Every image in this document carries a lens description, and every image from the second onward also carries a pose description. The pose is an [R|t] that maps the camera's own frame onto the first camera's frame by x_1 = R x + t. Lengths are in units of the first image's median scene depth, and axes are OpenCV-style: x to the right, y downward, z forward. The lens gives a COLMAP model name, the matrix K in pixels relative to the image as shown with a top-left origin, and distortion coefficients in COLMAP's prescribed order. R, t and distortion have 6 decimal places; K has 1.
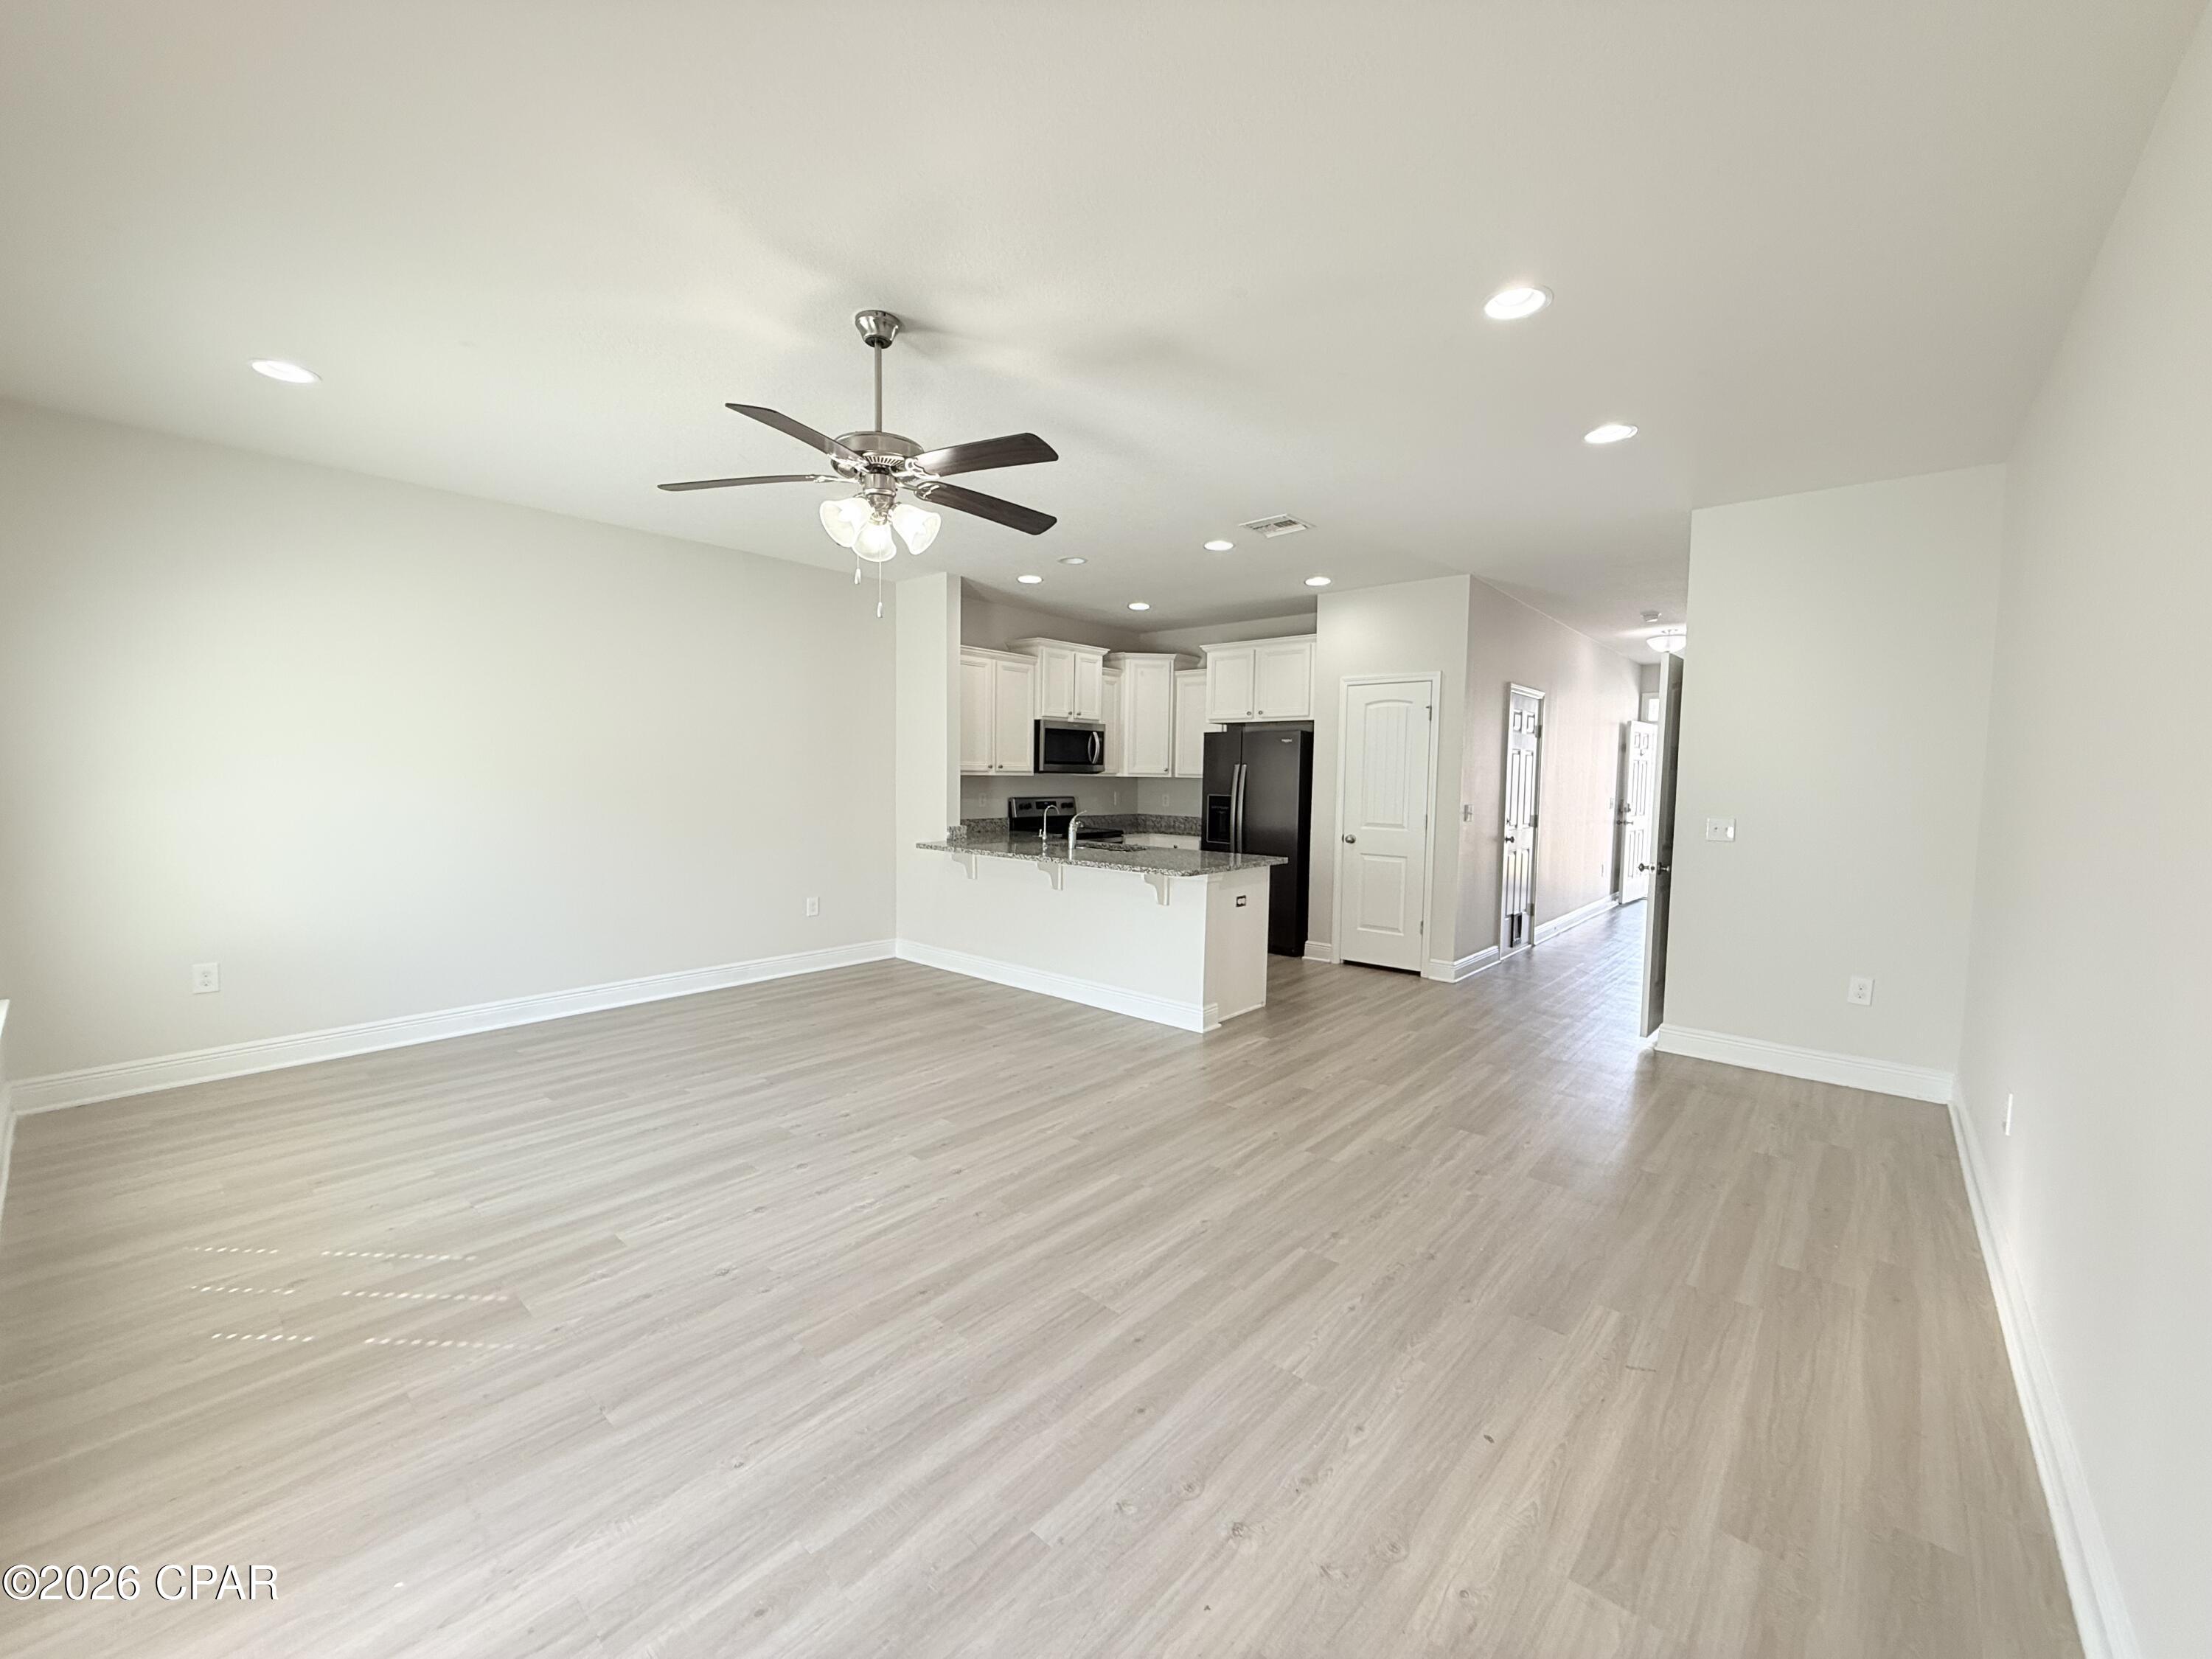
lens RADIAL K [[877.0, 0, 1100.9], [0, 877.0, 833.8], [0, 0, 1]] dist [0.002355, 0.000074]
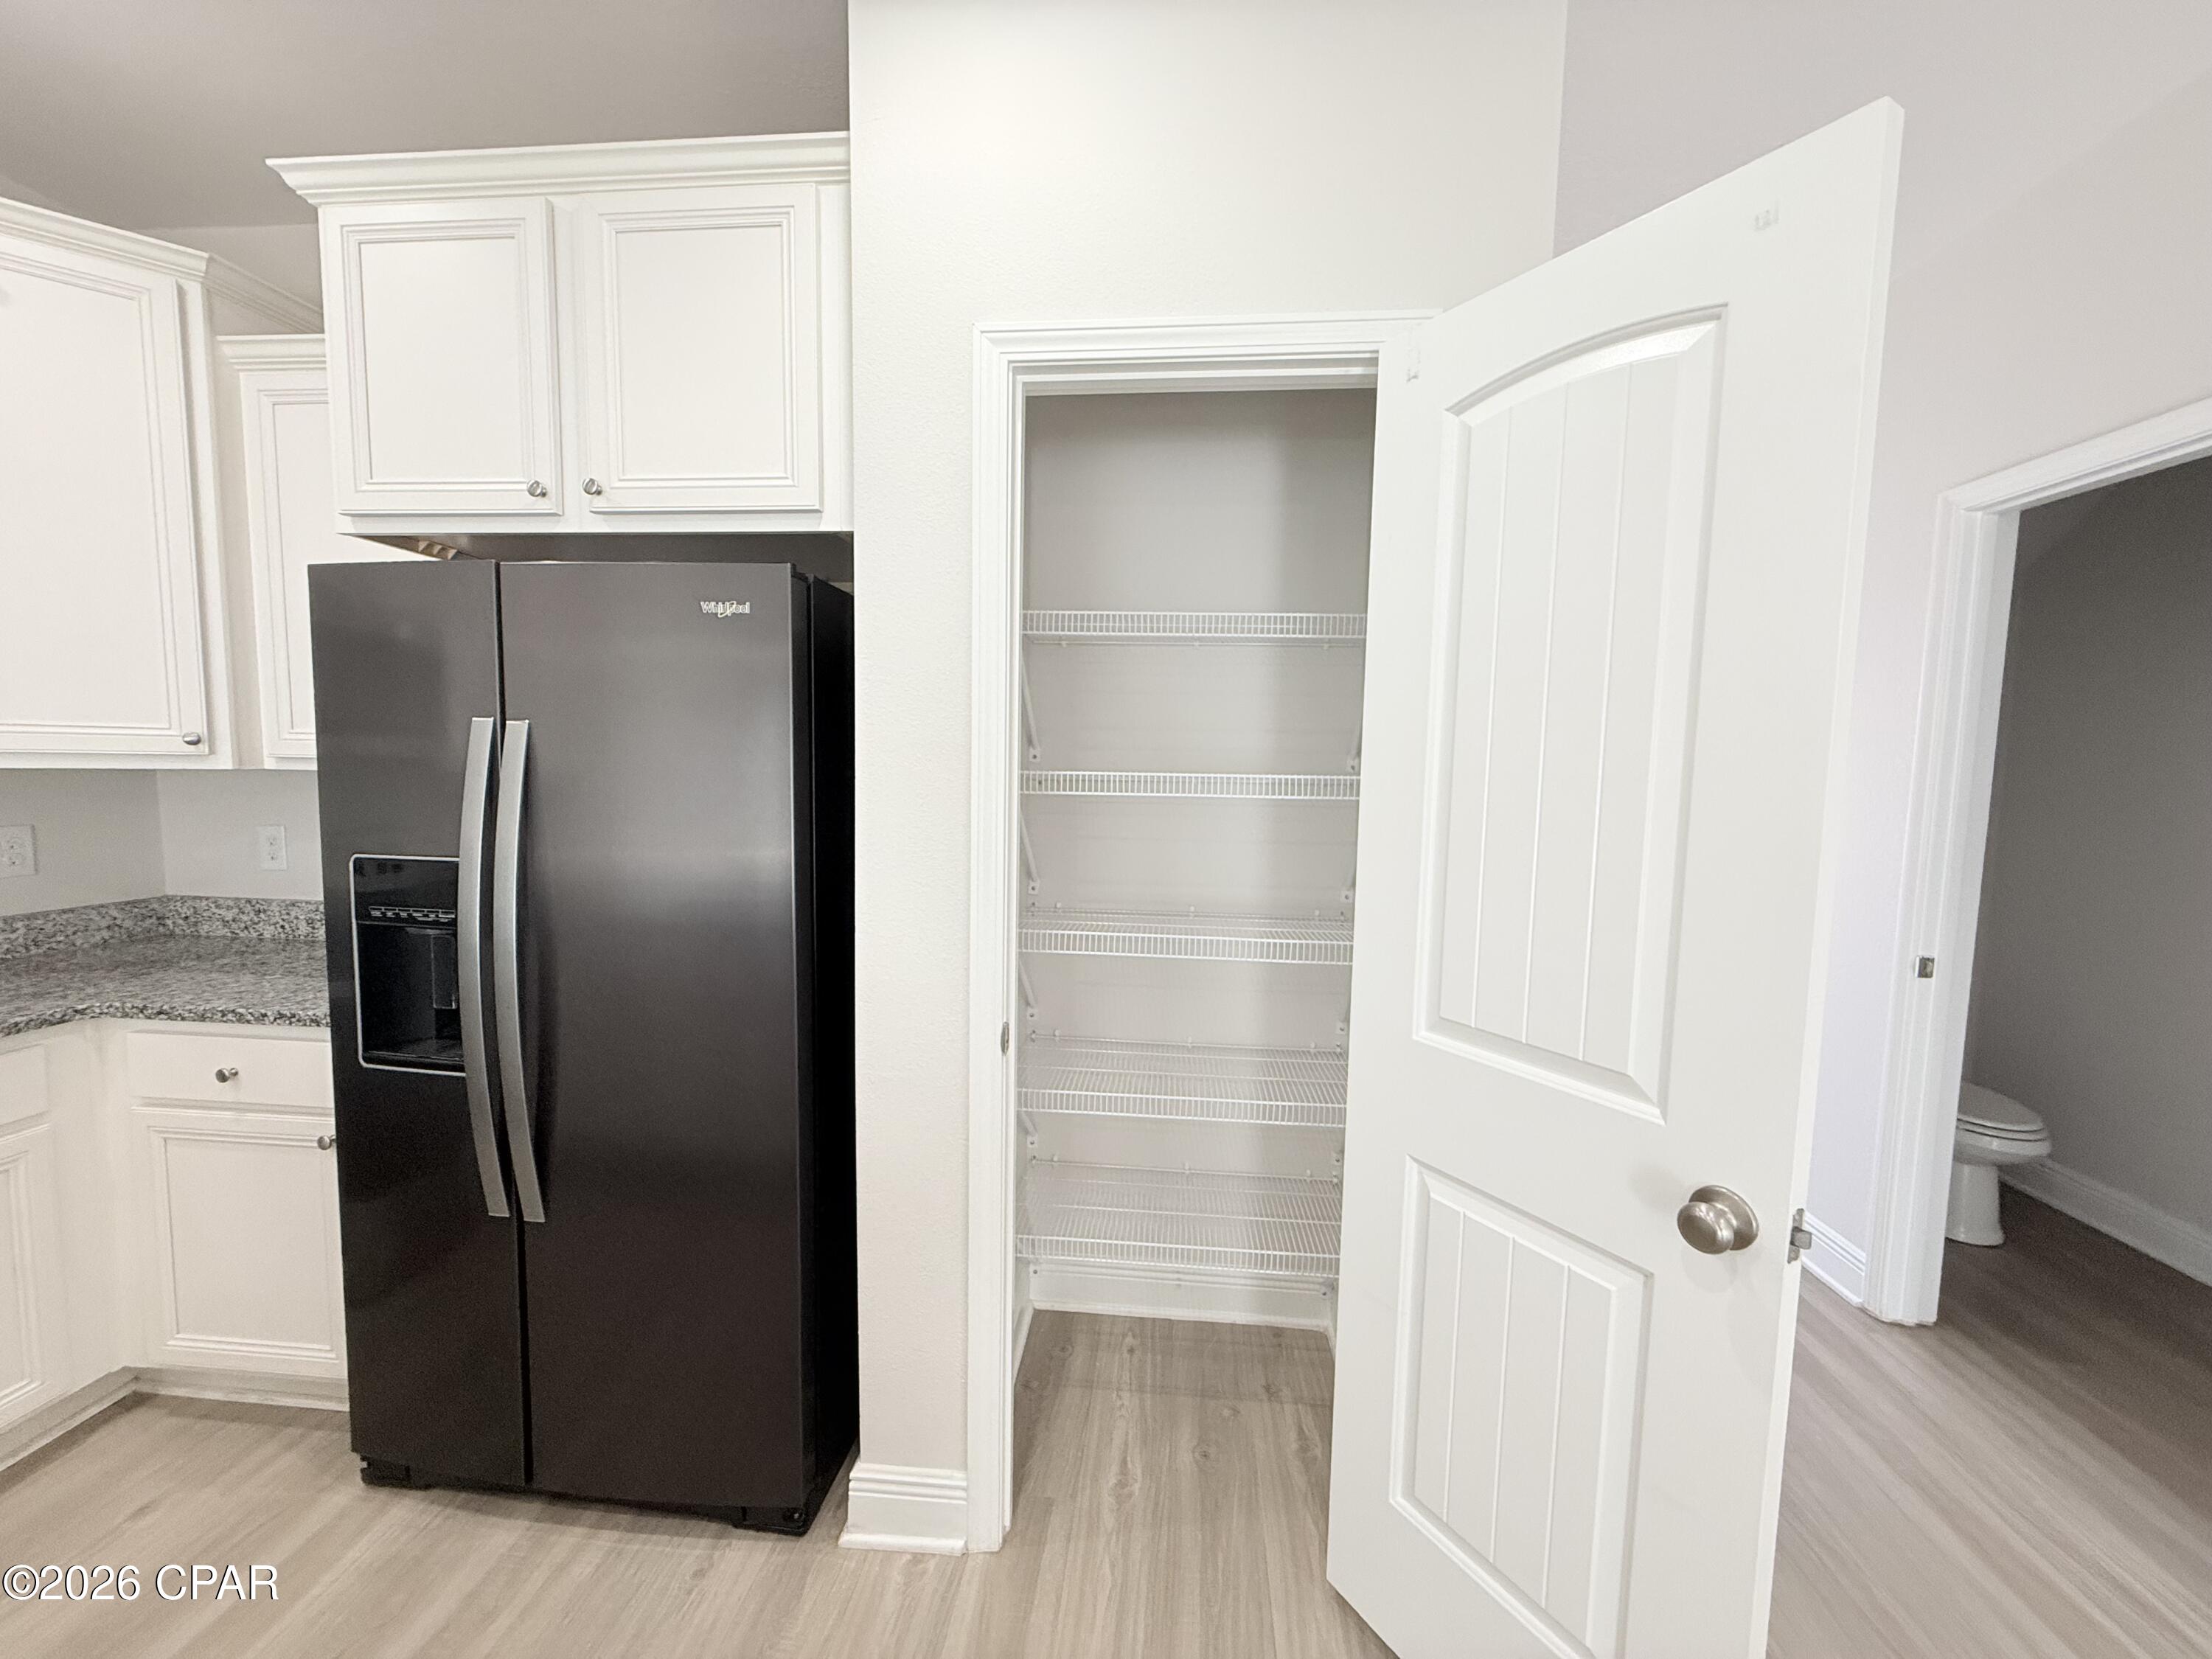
lens RADIAL K [[877.0, 0, 1112.9], [0, 877.0, 832.8], [0, 0, 1]] dist [0.002355, 0.000074]
pose [[0.808618, -0.050447, 0.586167, 0.174179], [0.035401, 0.998684, 0.037113, -0.060051], [-0.587268, -0.009260, 0.809340, 0.836812]]
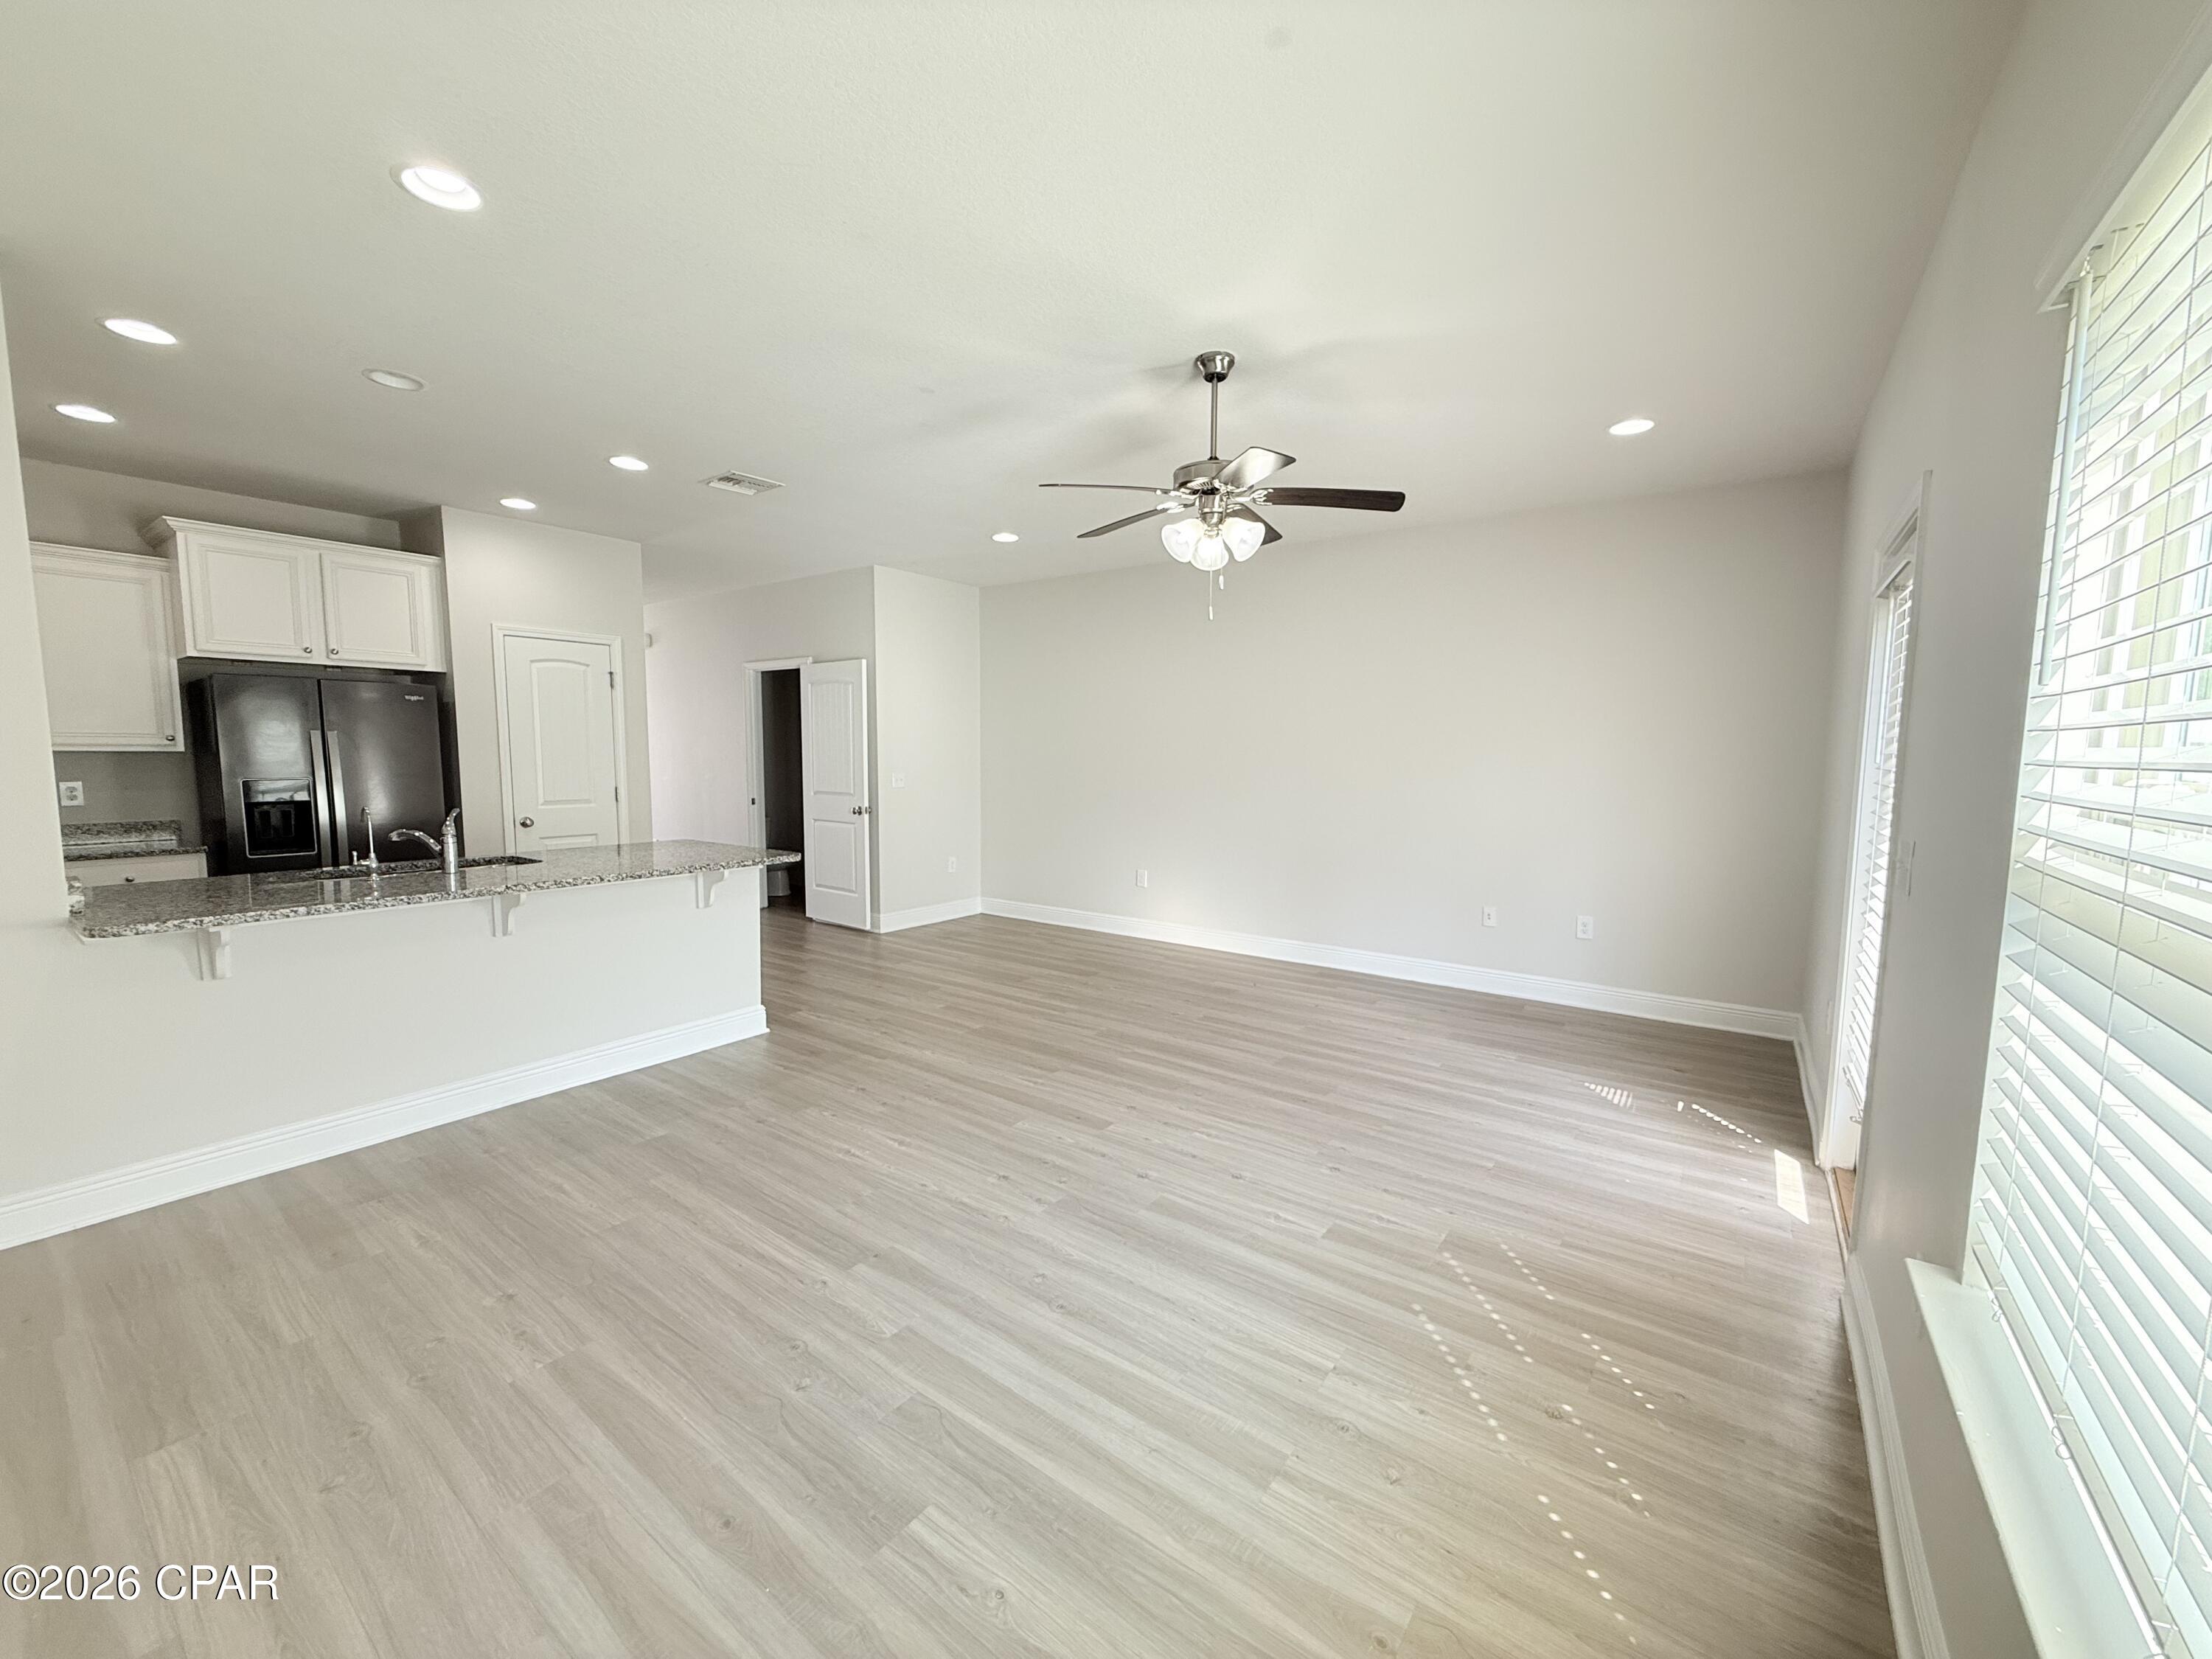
lens RADIAL K [[877.0, 0, 1098.1], [0, 877.0, 830.7], [0, 0, 1]] dist [0.002355, 0.000074]
pose [[-0.084347, -0.105475, 0.990838, -0.616360], [0.060684, 0.991992, 0.110763, -0.047812], [-0.994587, 0.069471, -0.077271, 0.548940]]
